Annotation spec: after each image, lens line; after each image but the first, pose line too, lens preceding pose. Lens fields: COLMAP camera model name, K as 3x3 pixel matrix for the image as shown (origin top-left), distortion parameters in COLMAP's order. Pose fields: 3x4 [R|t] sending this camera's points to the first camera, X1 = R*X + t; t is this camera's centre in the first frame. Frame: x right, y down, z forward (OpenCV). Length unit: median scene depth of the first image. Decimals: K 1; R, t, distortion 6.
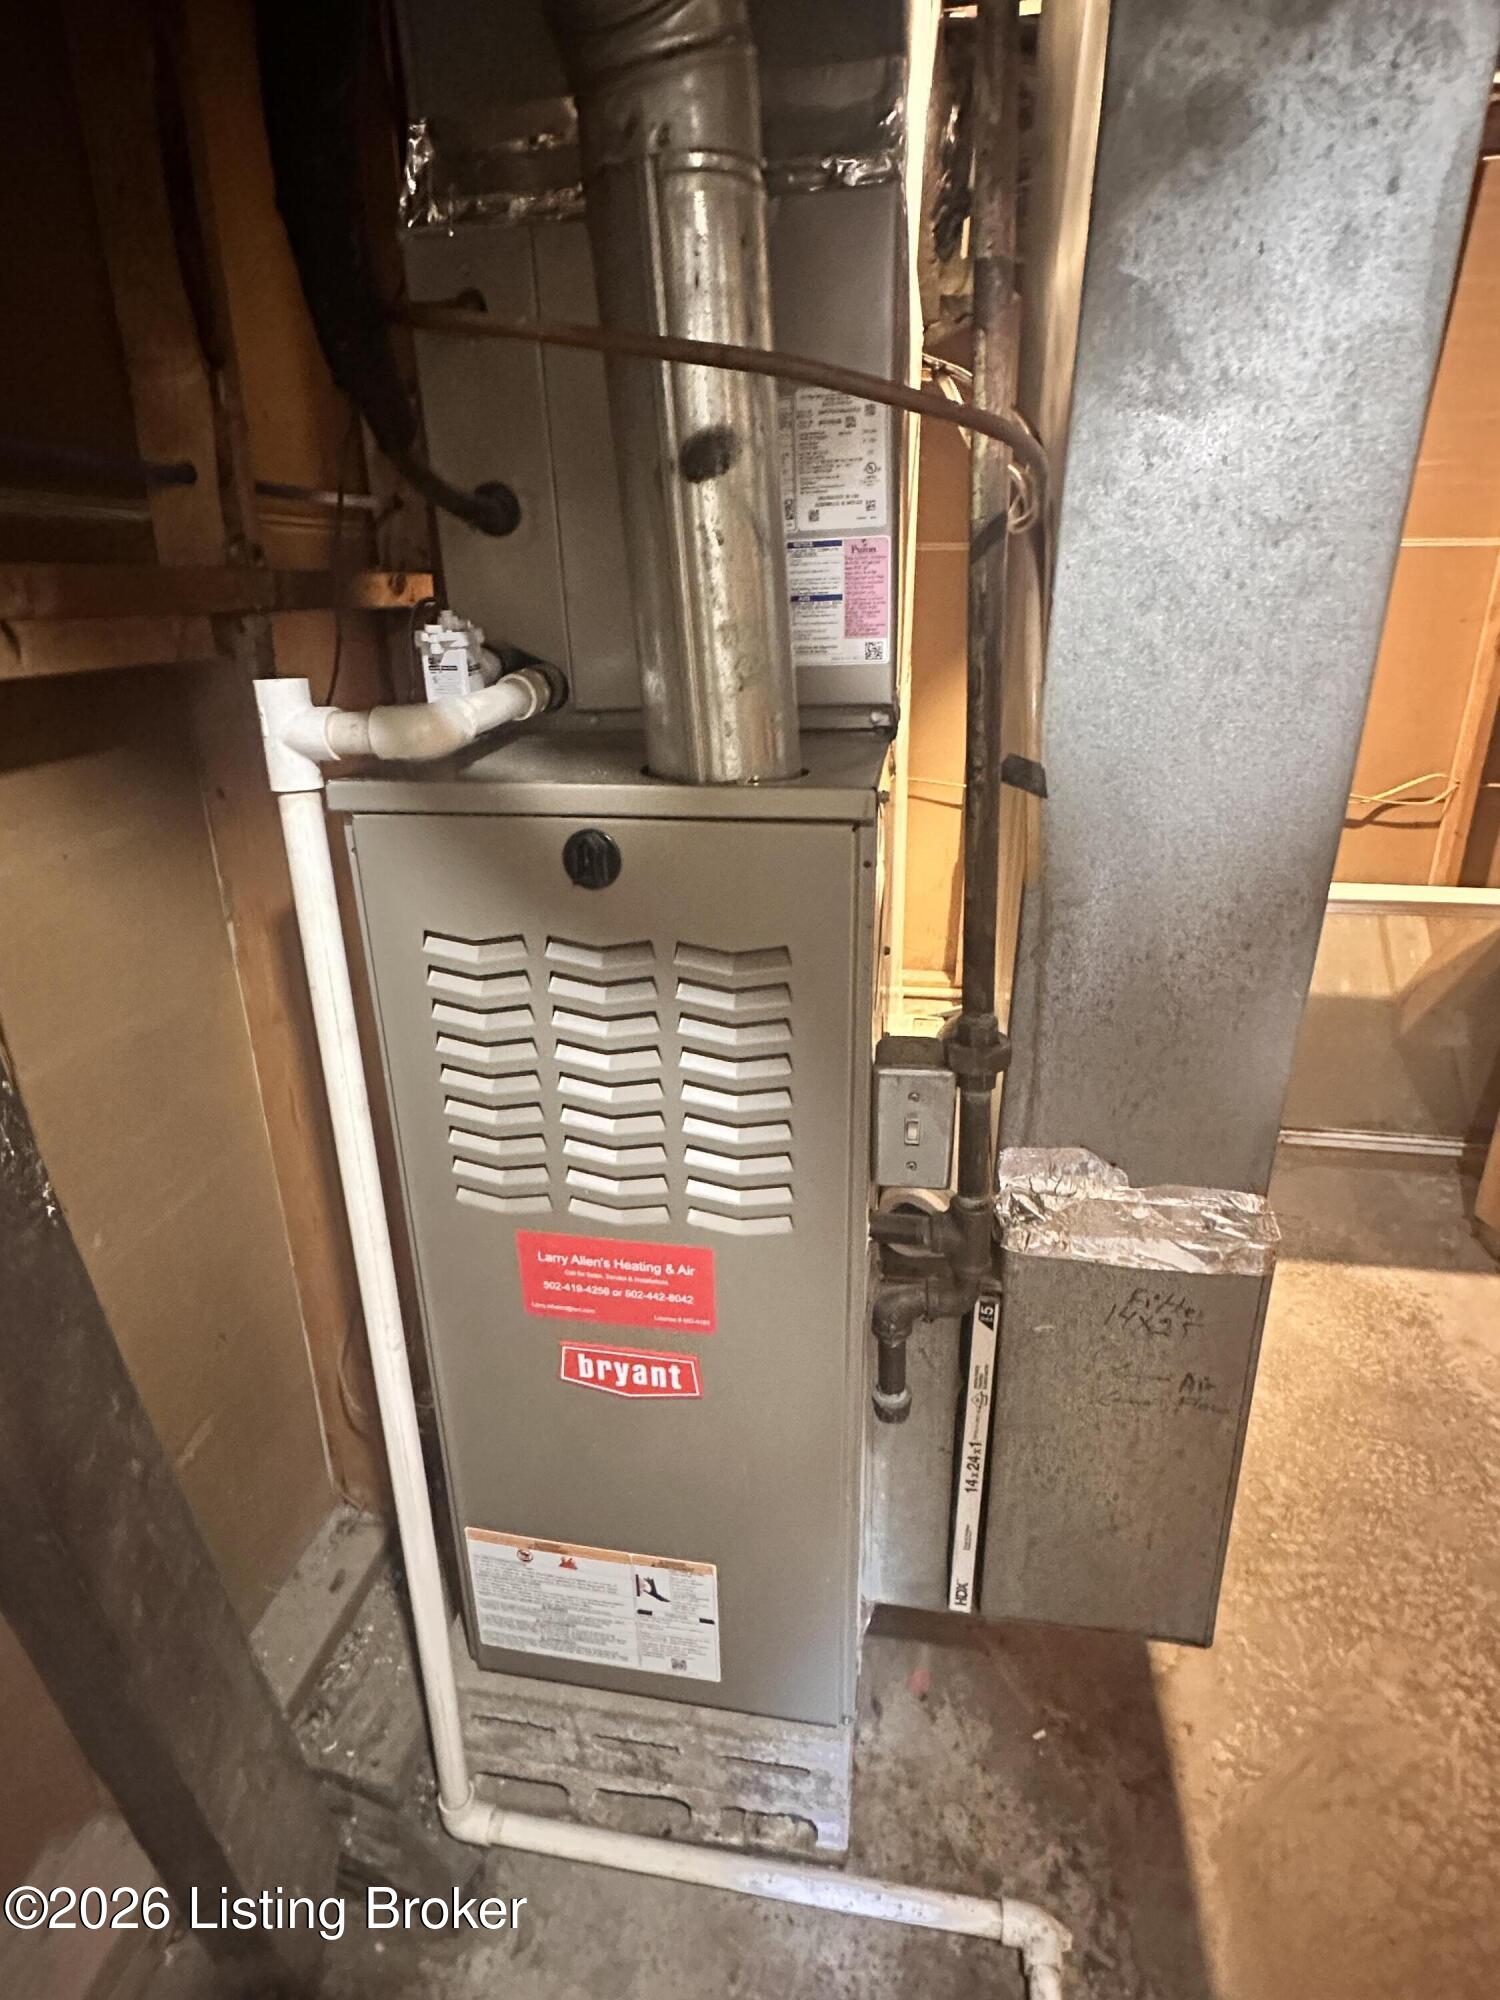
lens RADIAL K [[1066.5, 0, 745.1], [0, 1066.5, 995.1], [0, 0, 1]] dist [-0.002263, -0.000828]
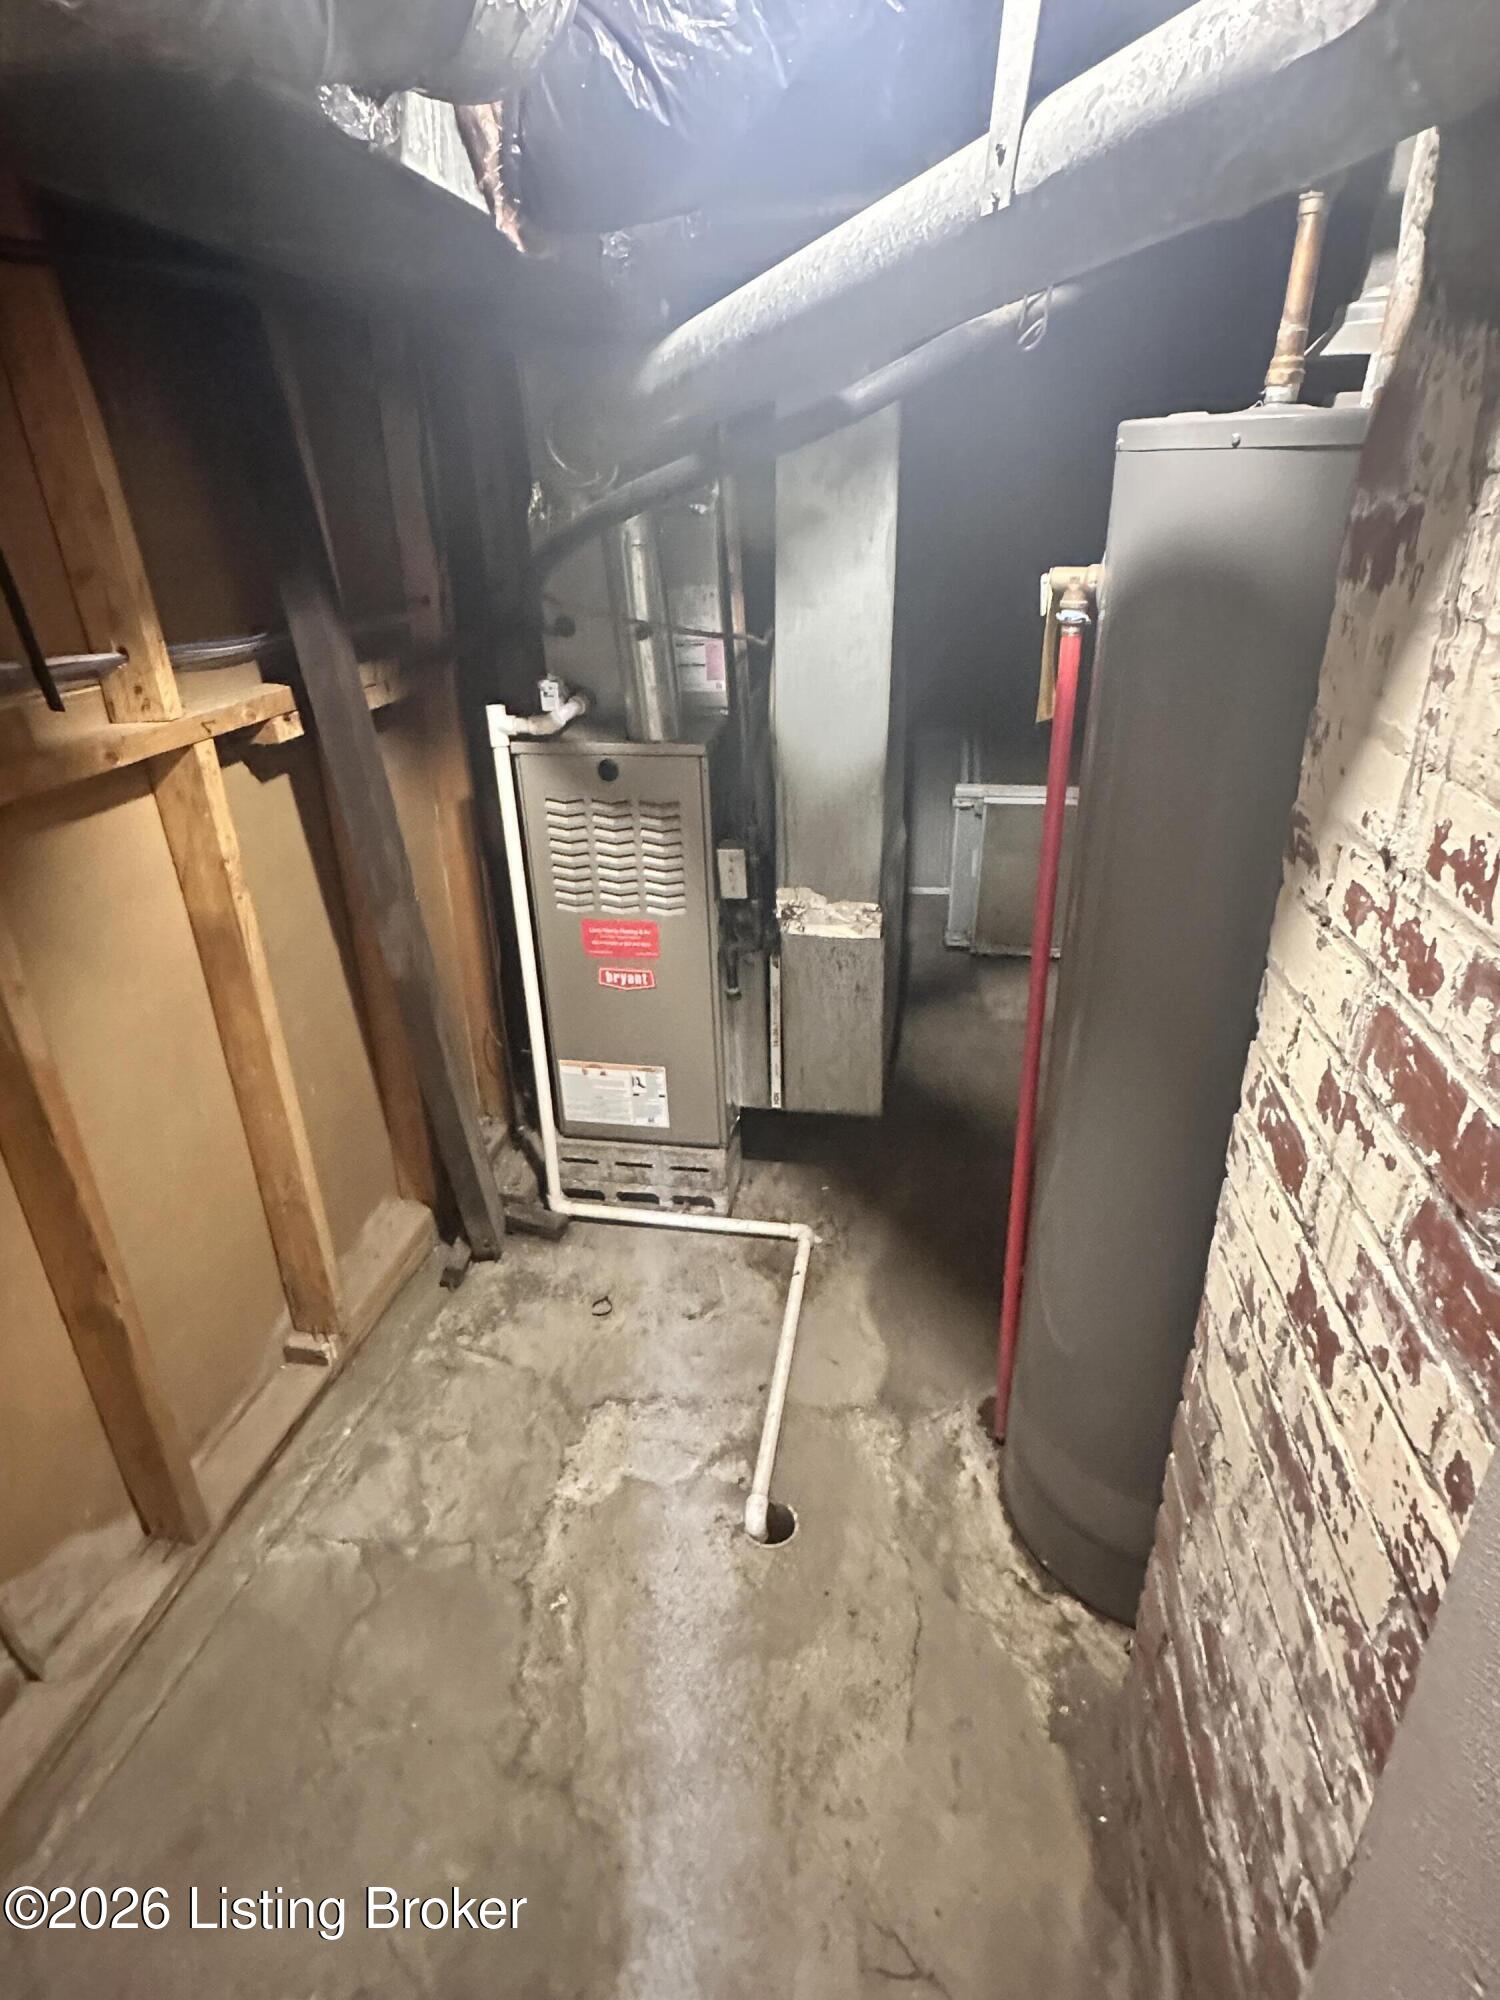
lens RADIAL K [[1066.5, 0, 745.1], [0, 1066.5, 995.1], [0, 0, 1]] dist [-0.002263, -0.000828]
pose [[0.999839, -0.009932, -0.014927, 0.205589], [0.010774, 0.998294, 0.057388, 0.250478], [0.014332, -0.057540, 0.998240, -1.489764]]
